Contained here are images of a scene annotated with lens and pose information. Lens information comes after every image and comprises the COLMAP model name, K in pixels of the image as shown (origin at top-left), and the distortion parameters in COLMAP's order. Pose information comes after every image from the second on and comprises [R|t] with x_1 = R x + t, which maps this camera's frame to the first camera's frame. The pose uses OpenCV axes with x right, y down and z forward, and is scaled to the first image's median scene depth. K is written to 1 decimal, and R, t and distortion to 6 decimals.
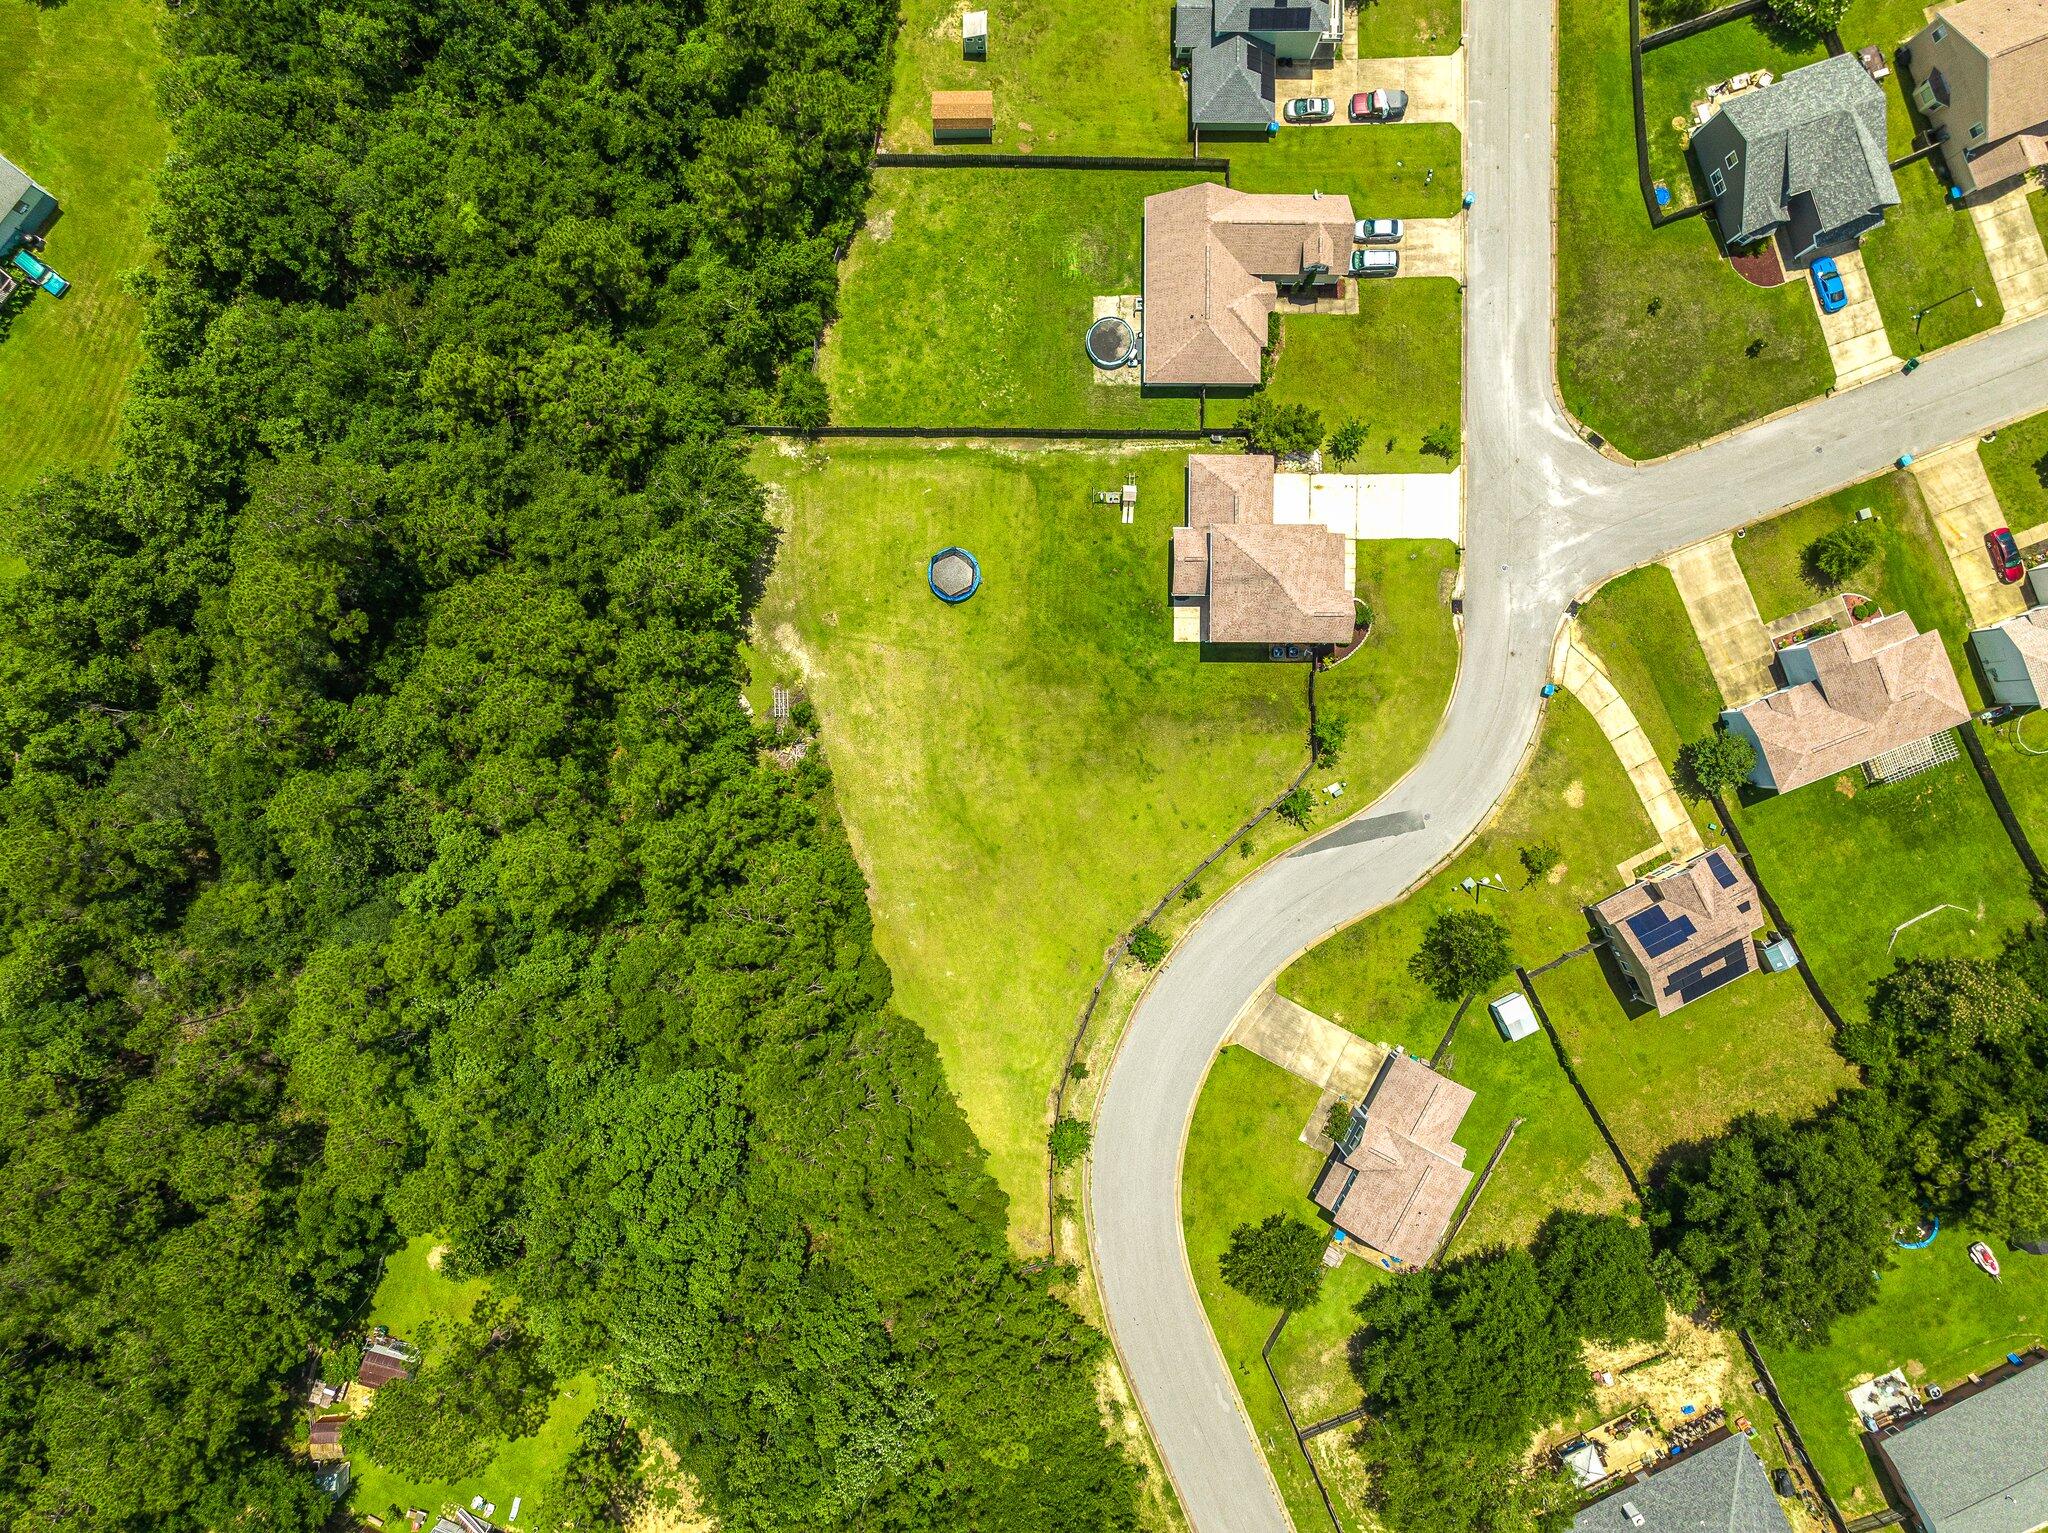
lens RADIAL K [[1437.4, 0, 1026.2], [0, 1437.4, 766.4], [0, 0, 1]] dist [-0.028724, 0.017007]
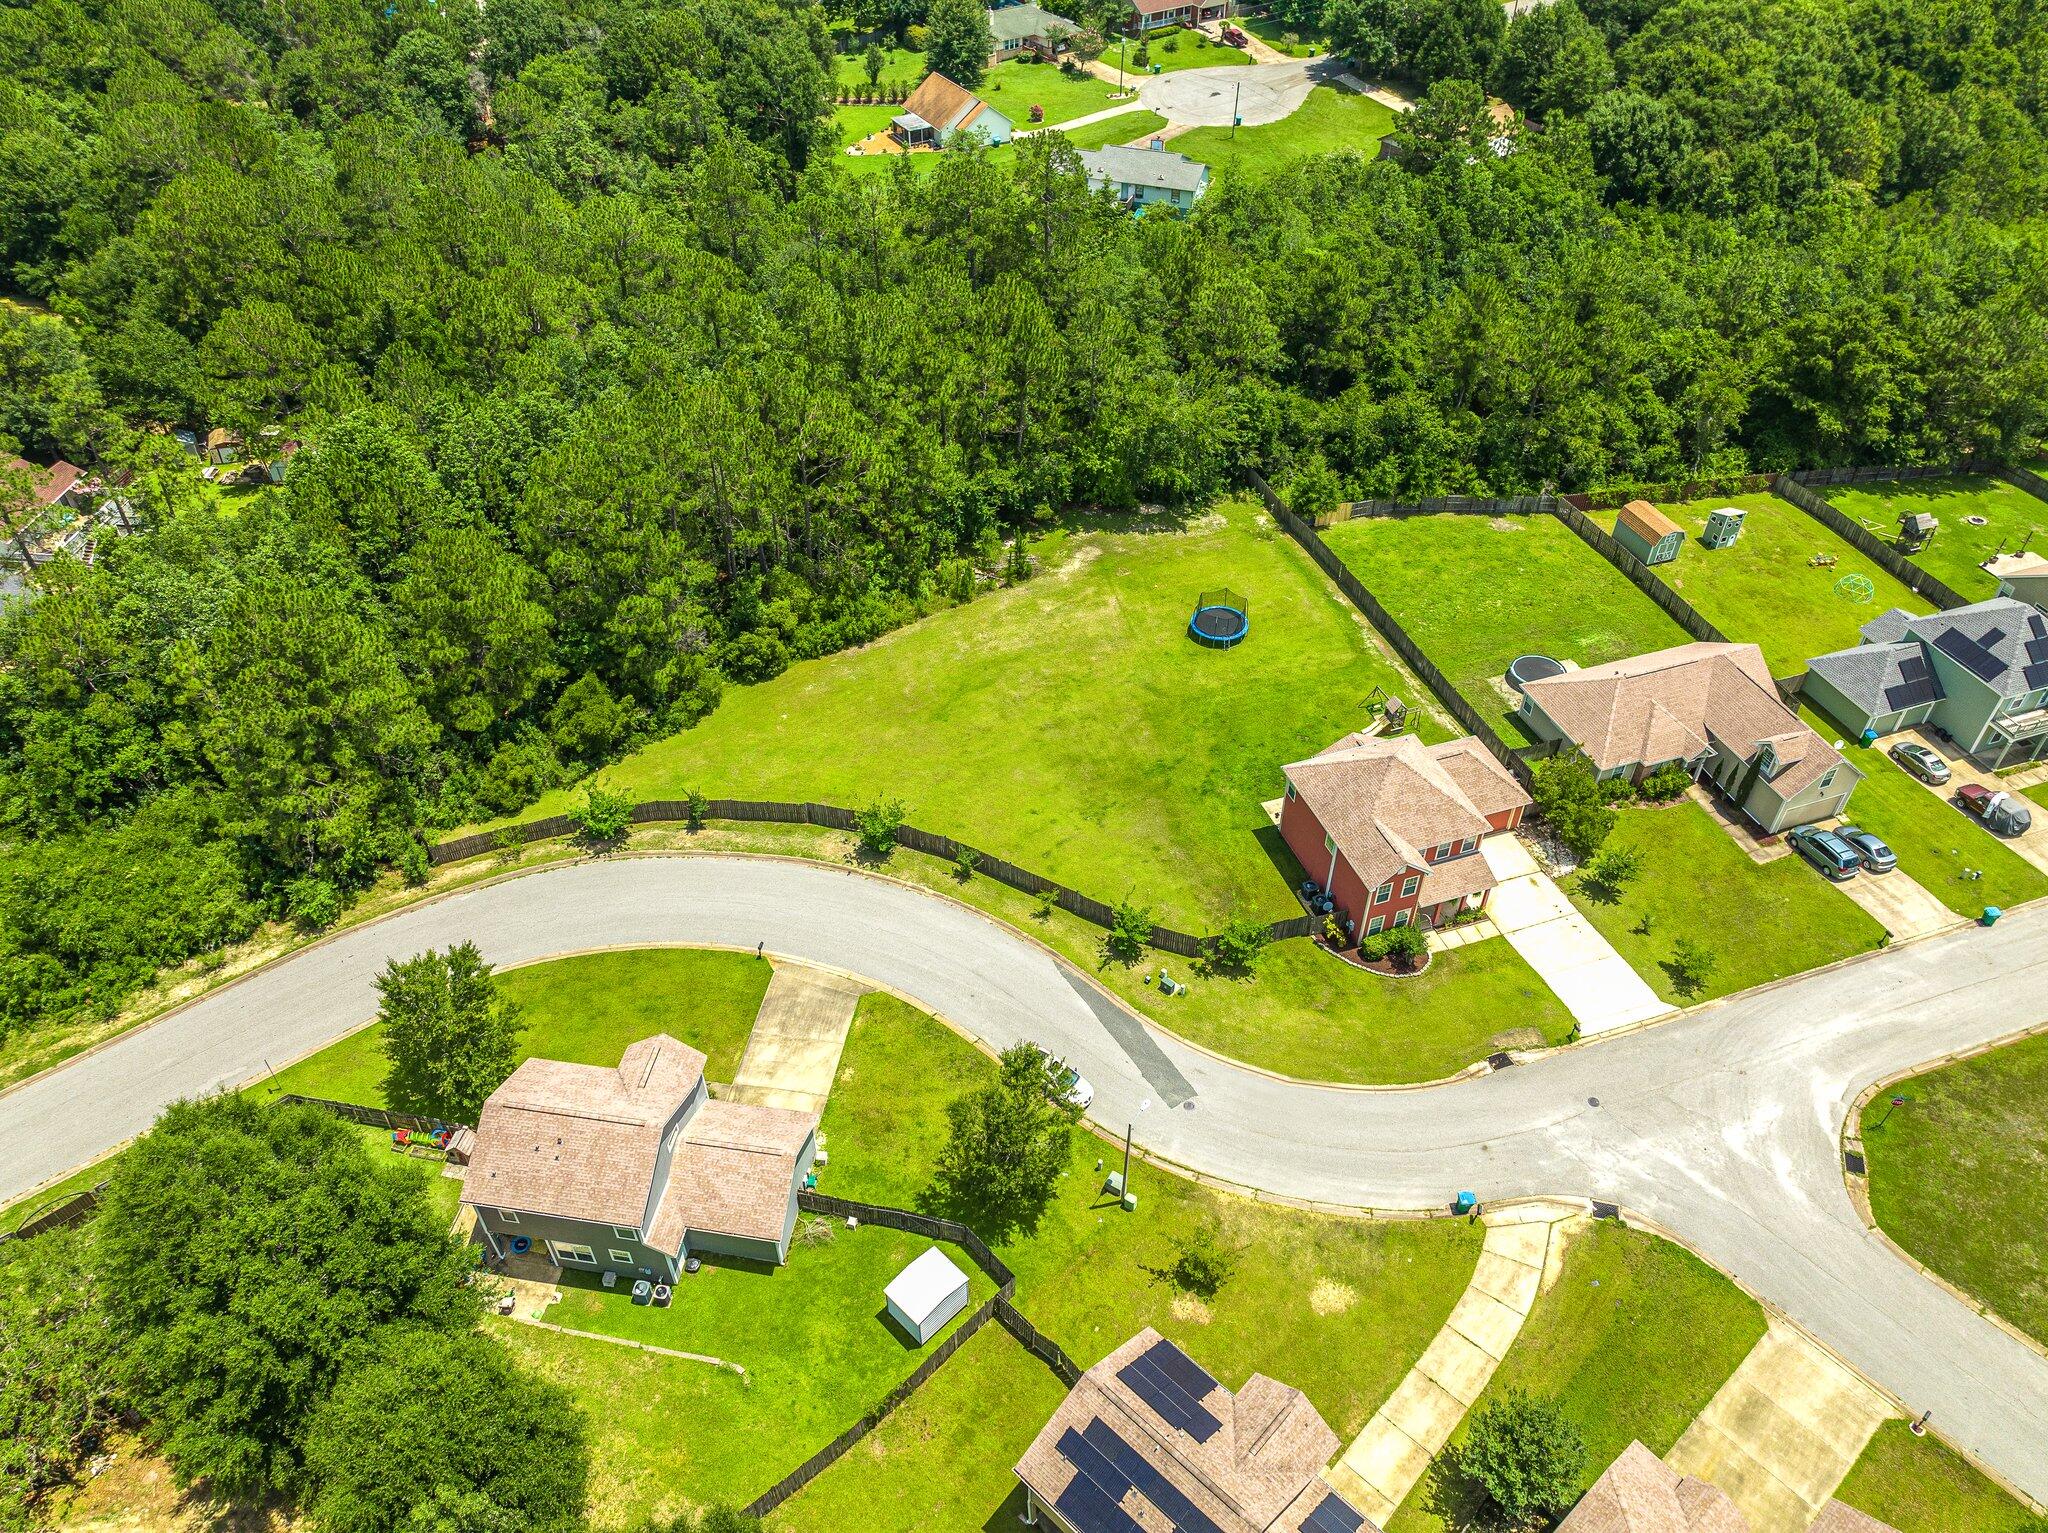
lens RADIAL K [[1437.4, 0, 1026.9], [0, 1437.4, 767.3], [0, 0, 1]] dist [-0.028724, 0.017007]
pose [[0.331160, 0.632147, -0.700517, 0.605627], [-0.943526, 0.214286, -0.252667, 0.231070], [-0.009612, 0.744629, 0.667409, 0.465042]]
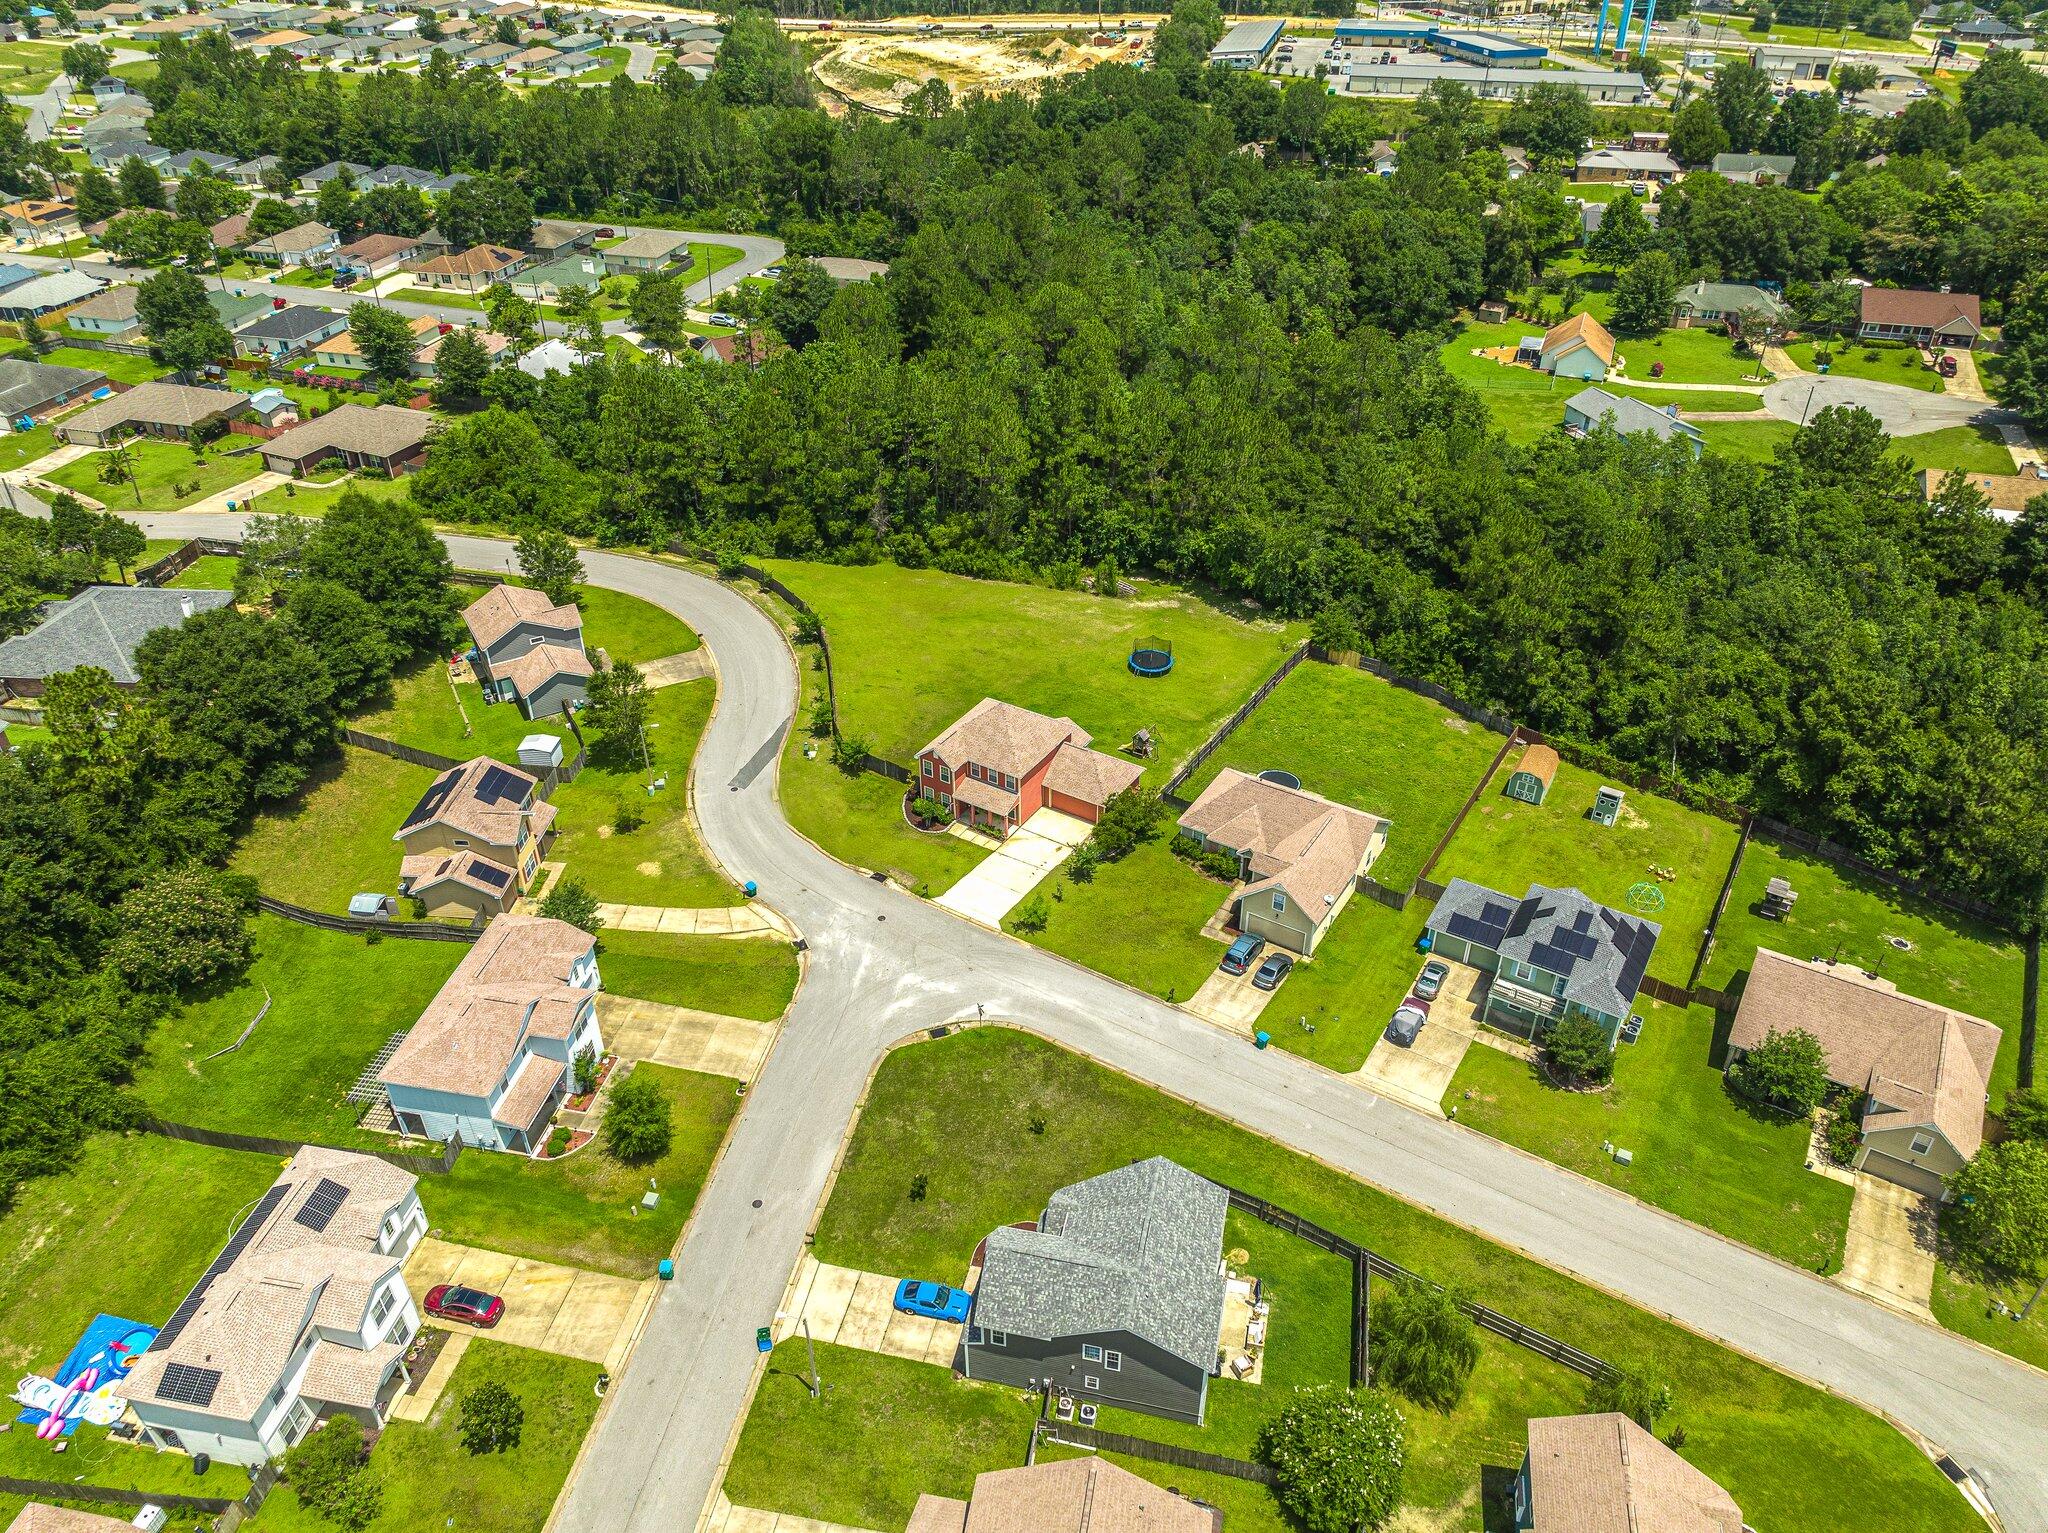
lens RADIAL K [[1437.4, 0, 1028.8], [0, 1437.4, 764.4], [0, 0, 1]] dist [-0.028724, 0.017007]
pose [[-0.524775, 0.486205, -0.698724, 0.889723], [-0.851239, -0.301331, 0.429641, -0.592068], [-0.001654, 0.820246, 0.572008, 0.385378]]
